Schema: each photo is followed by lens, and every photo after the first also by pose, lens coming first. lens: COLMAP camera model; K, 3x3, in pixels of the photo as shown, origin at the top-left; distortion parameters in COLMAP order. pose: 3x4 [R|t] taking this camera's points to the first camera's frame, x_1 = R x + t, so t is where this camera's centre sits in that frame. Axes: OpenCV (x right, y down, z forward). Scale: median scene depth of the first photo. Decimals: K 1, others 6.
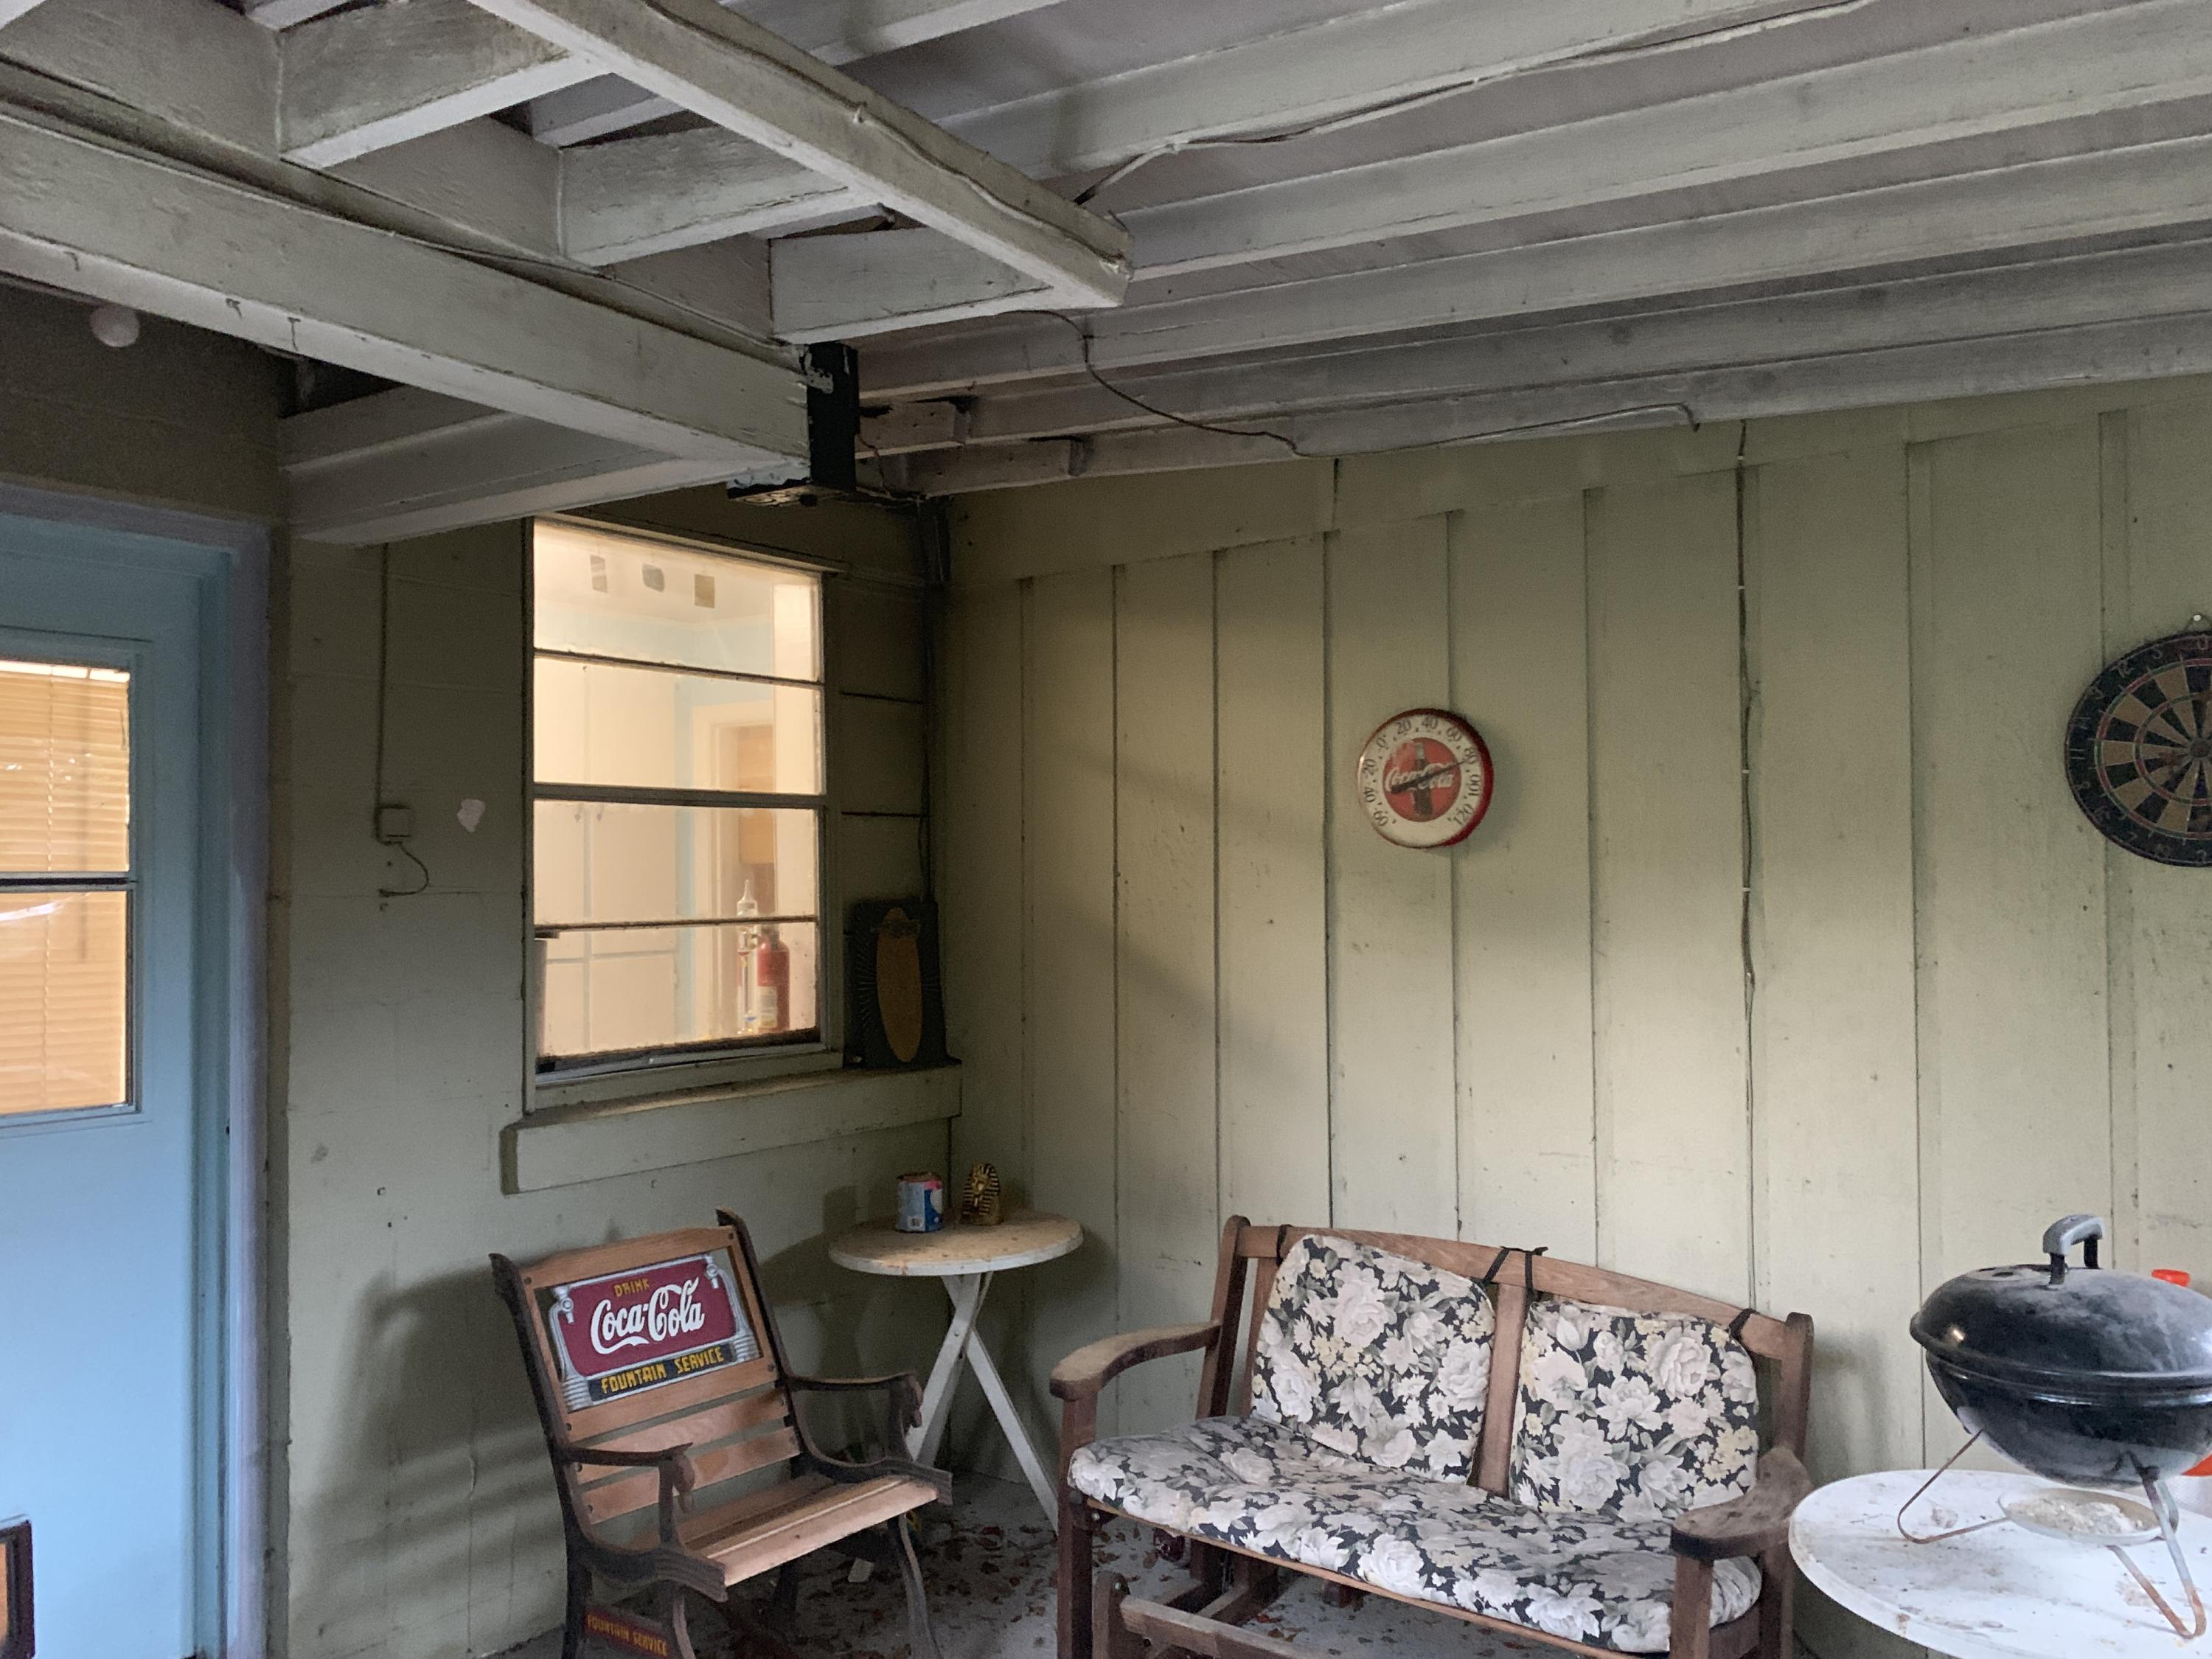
lens RADIAL K [[1717.9, 0, 1102.9], [0, 1717.9, 832.1], [0, 0, 1]] dist [0.049543, -0.057171]
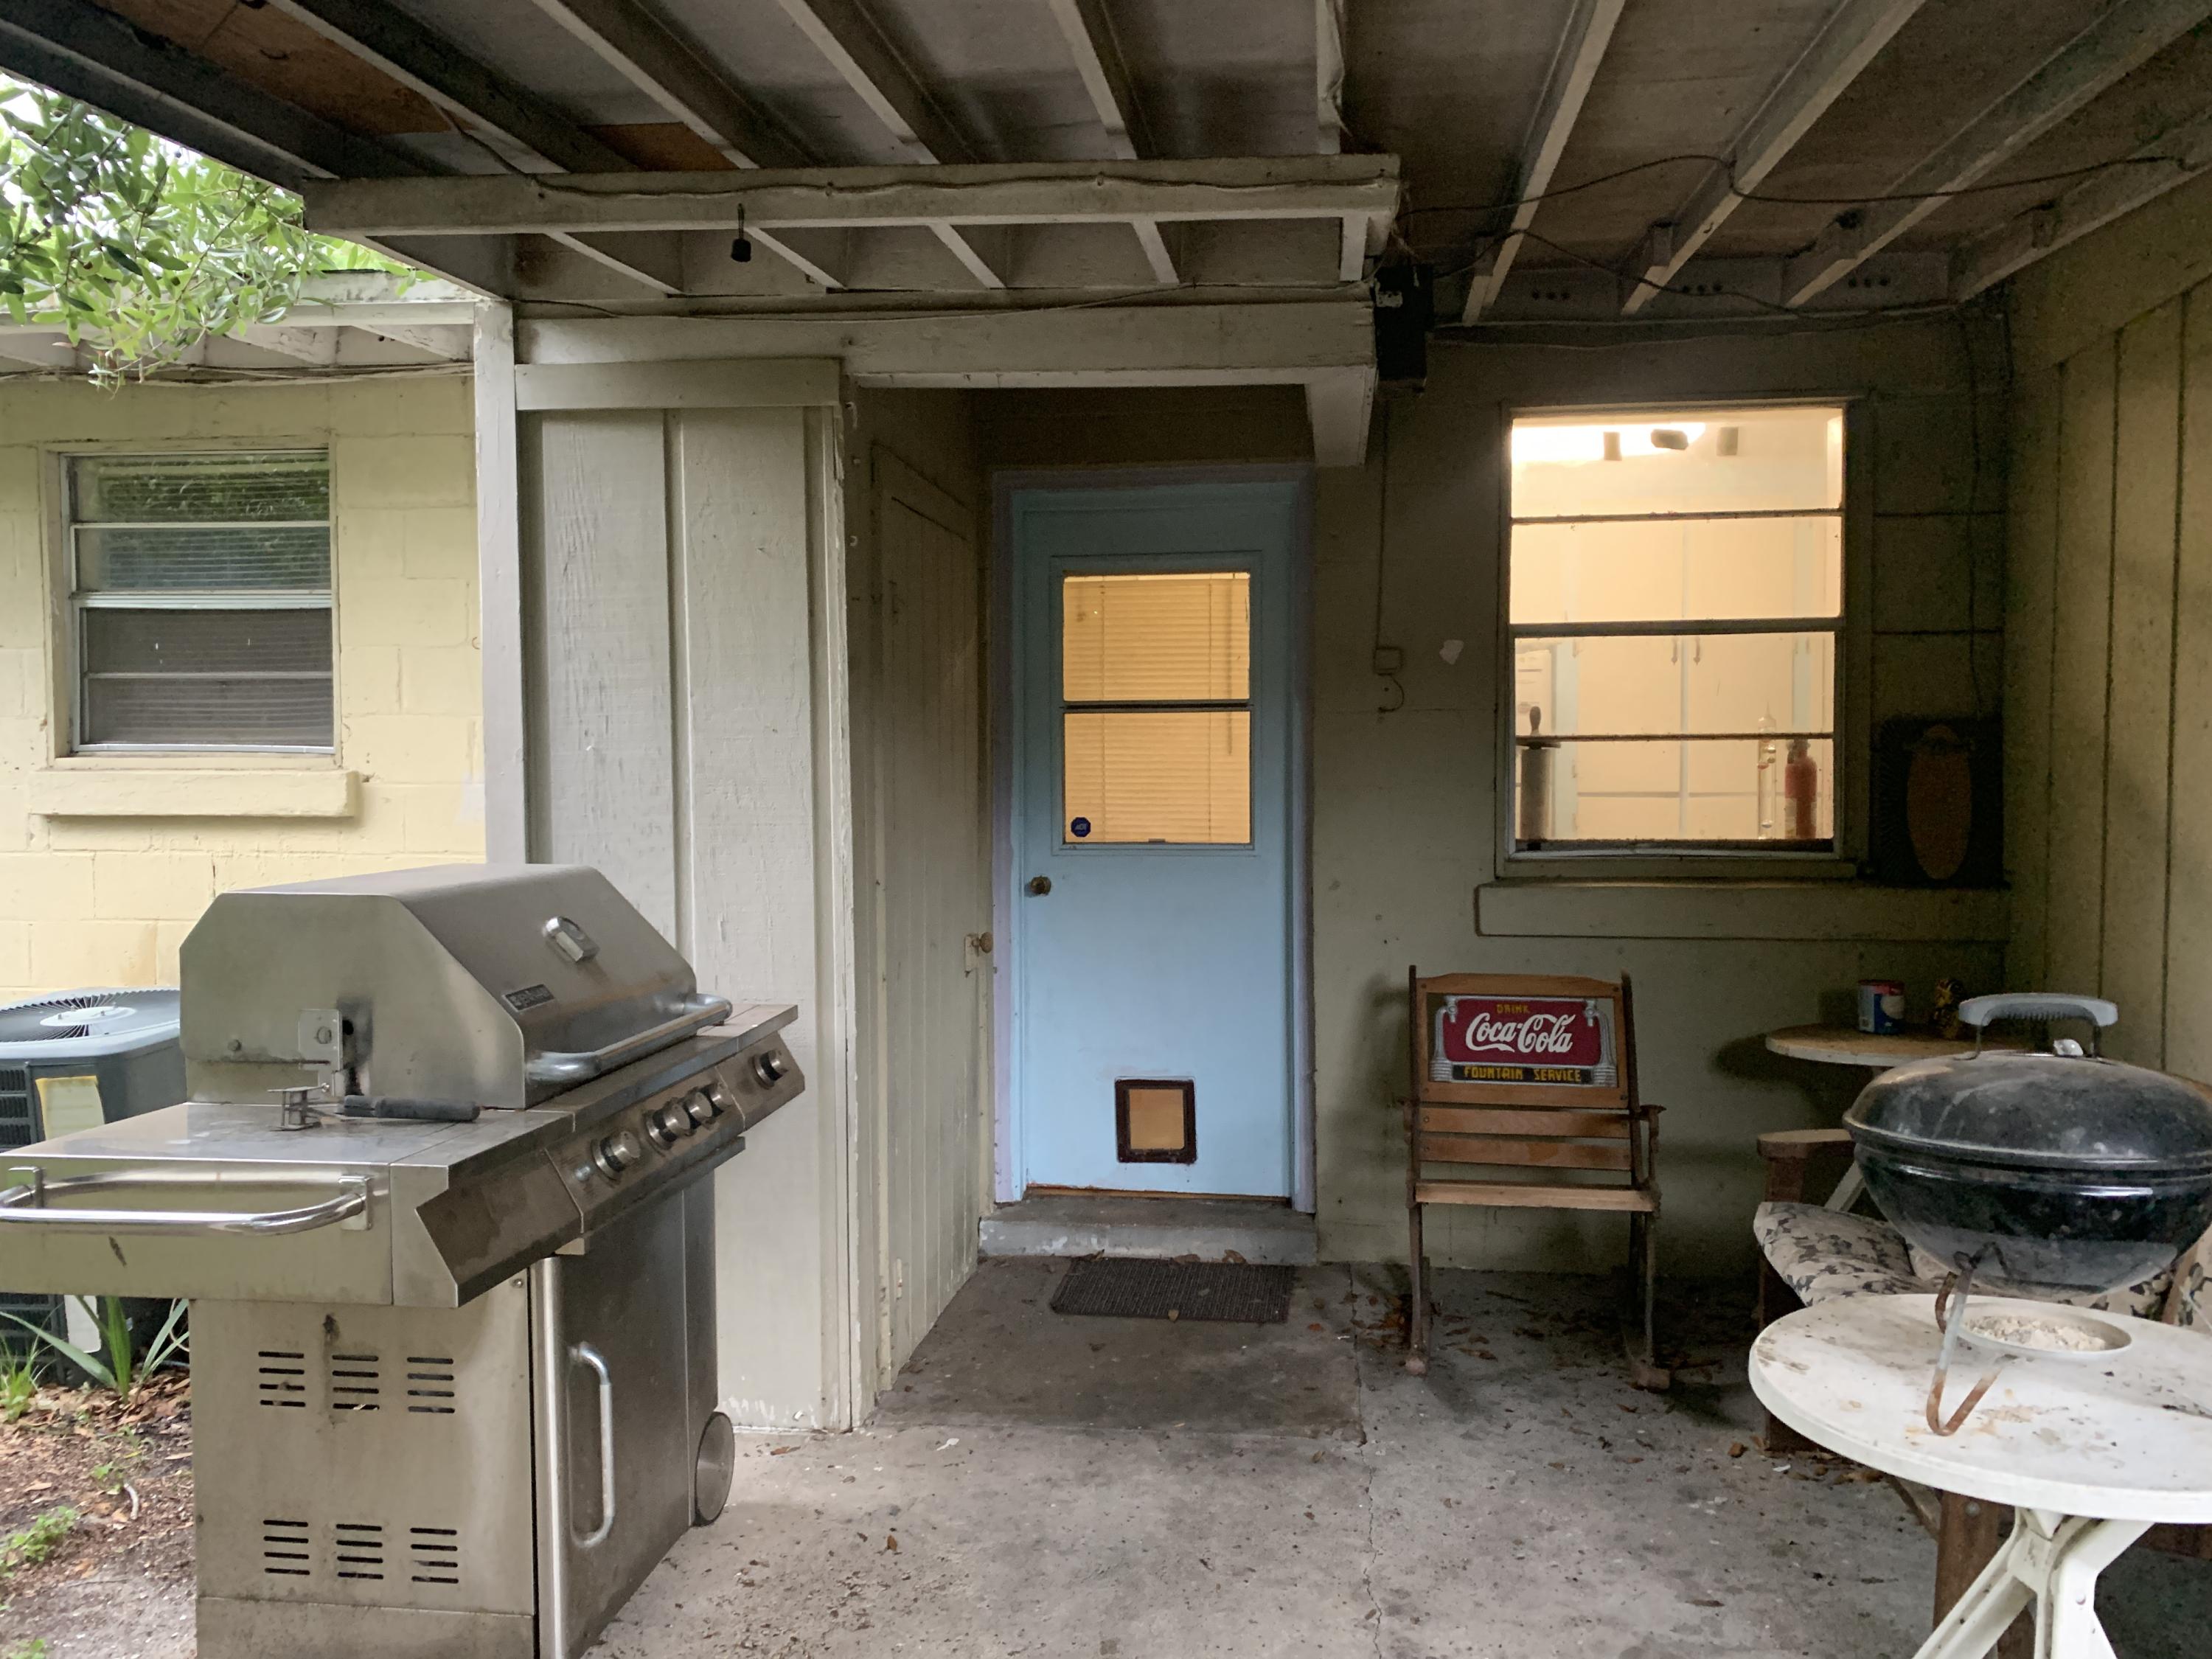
lens RADIAL K [[1717.9, 0, 1102.9], [0, 1717.9, 832.1], [0, 0, 1]] dist [0.049543, -0.057171]
pose [[0.473527, 0.032857, -0.880166, 0.709757], [0.023058, 0.998499, 0.049679, 0.059072], [0.880478, -0.043819, 0.472058, 0.124260]]
